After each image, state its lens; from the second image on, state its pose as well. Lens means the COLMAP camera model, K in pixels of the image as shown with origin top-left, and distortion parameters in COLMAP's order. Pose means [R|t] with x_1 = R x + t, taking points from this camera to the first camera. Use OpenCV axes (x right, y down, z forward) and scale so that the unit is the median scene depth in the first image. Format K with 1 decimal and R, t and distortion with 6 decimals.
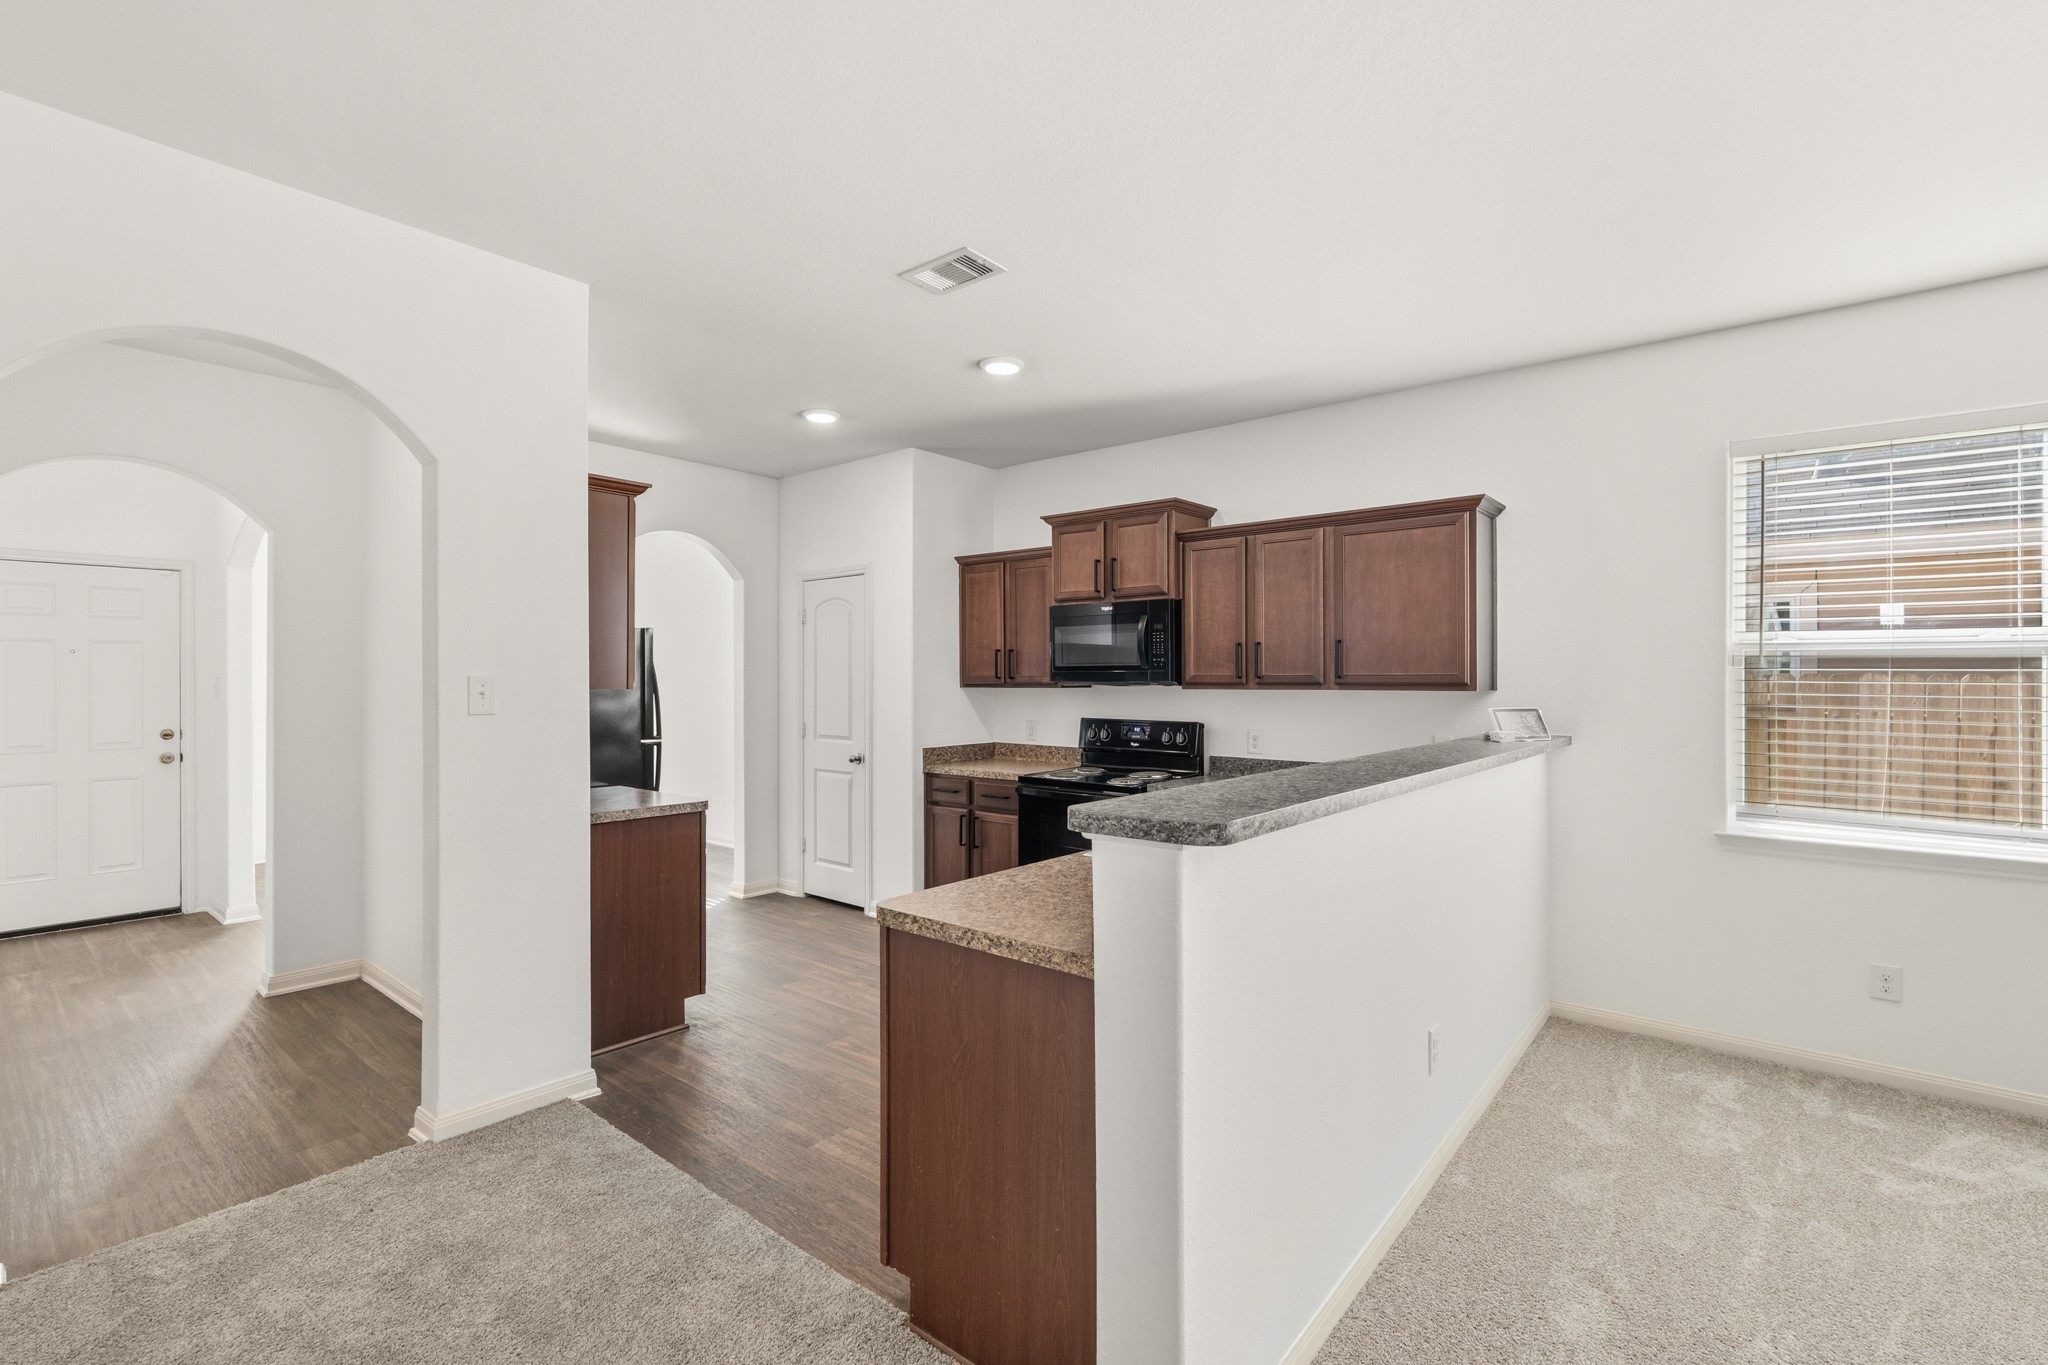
lens RADIAL K [[915.8, 0, 1024.0], [0, 915.8, 682.5], [0, 0, 1]] dist [-0.001344, 0.000072]
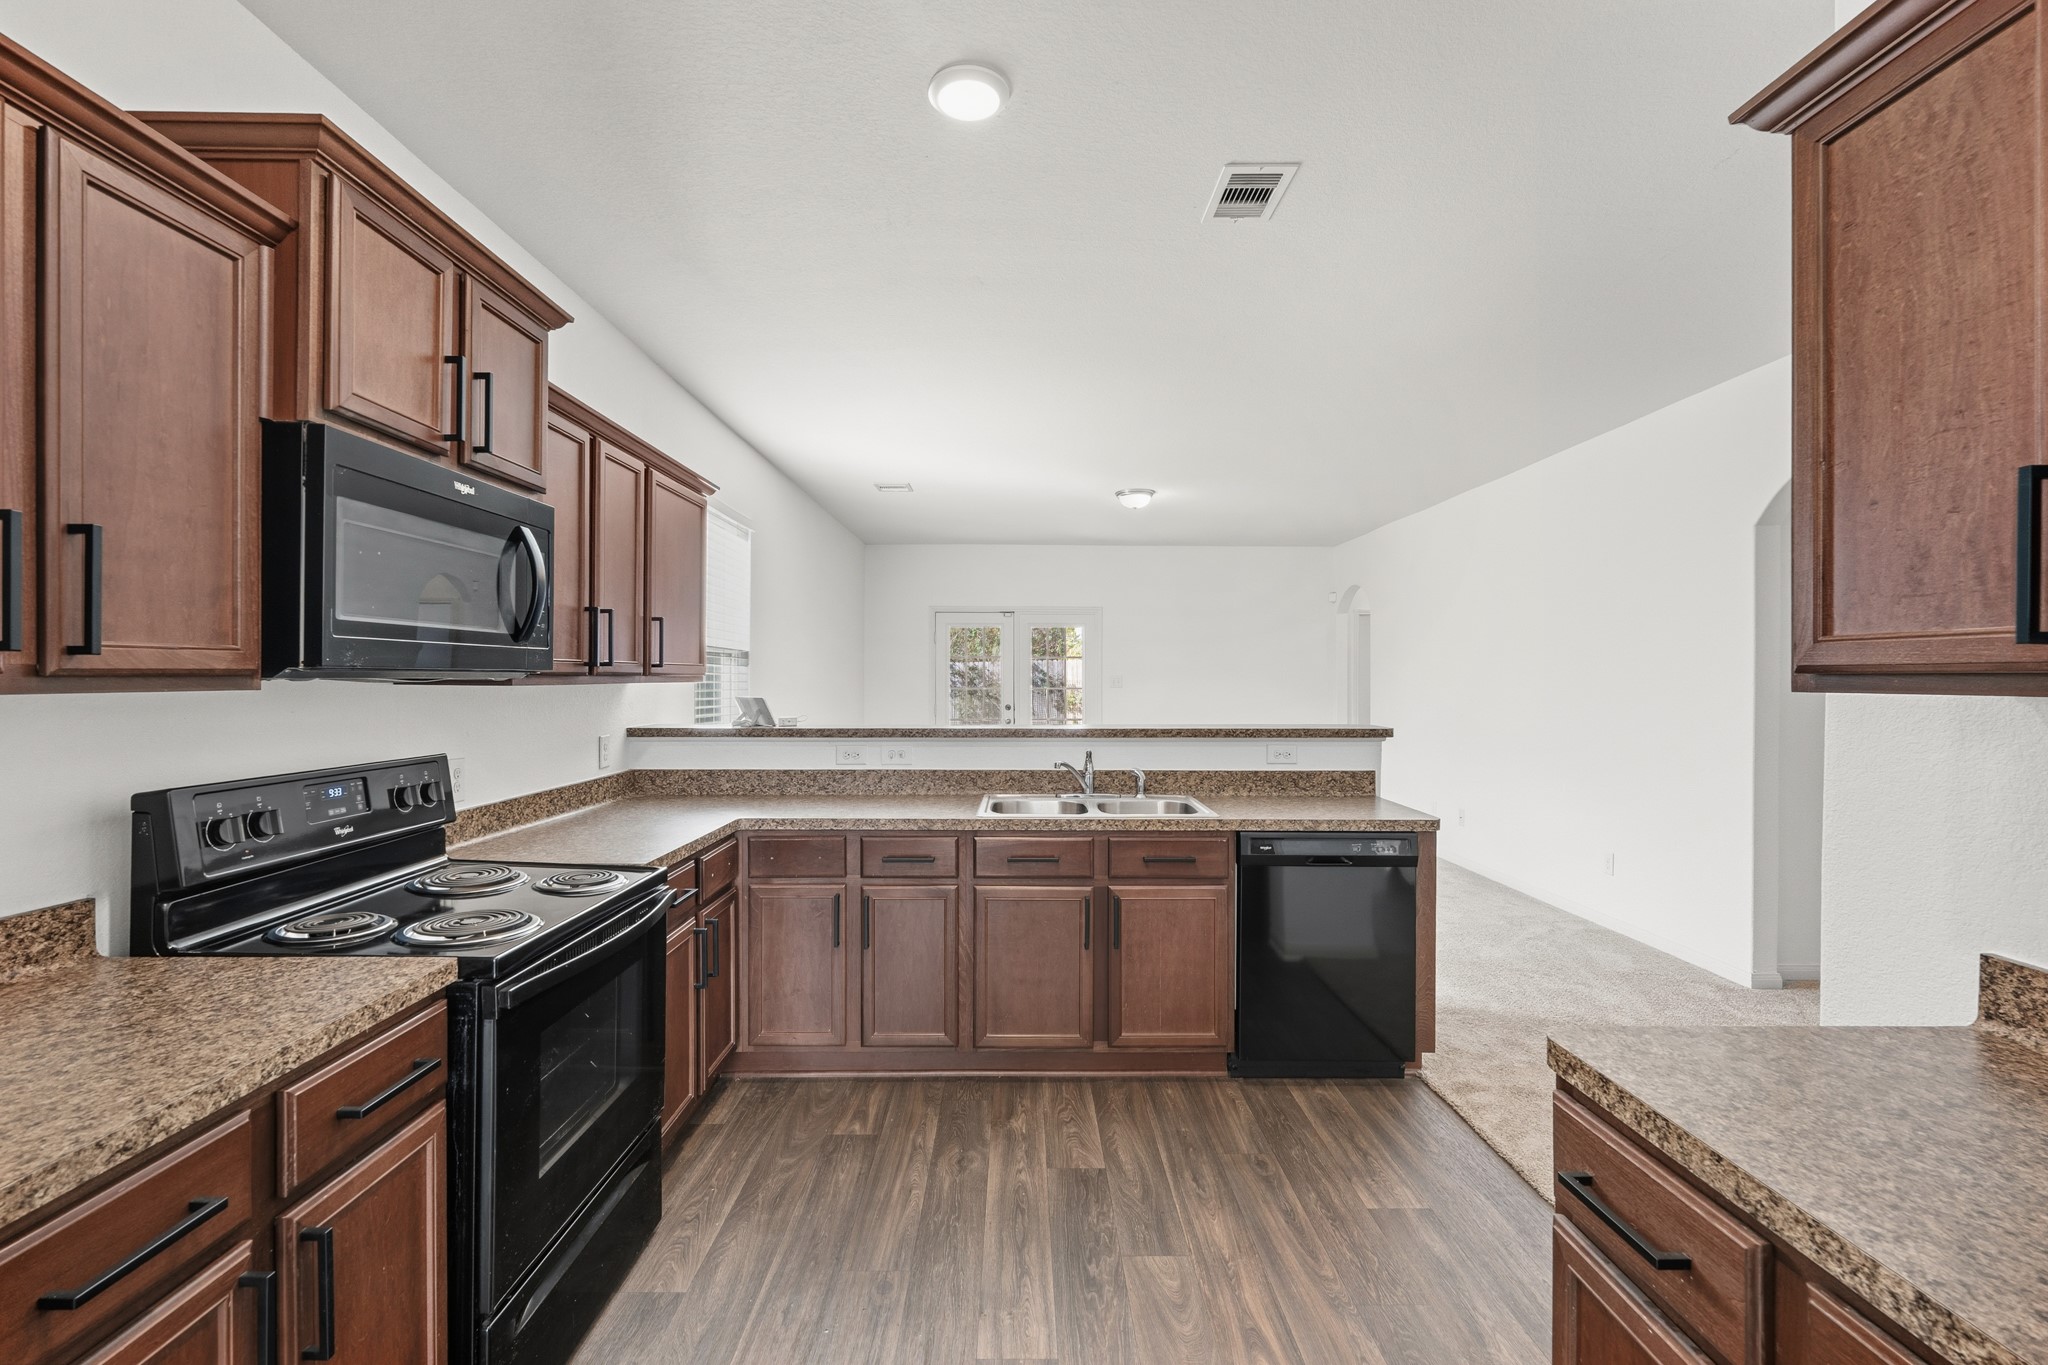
lens RADIAL K [[897.8, 0, 1027.3], [0, 897.8, 681.0], [0, 0, 1]] dist [-0.003012, 0.000137]
pose [[-0.639499, -0.006362, 0.768765, -0.368423], [-0.002042, 0.999976, 0.006577, 0.000867], [-0.768789, 0.002636, -0.639497, 1.051665]]
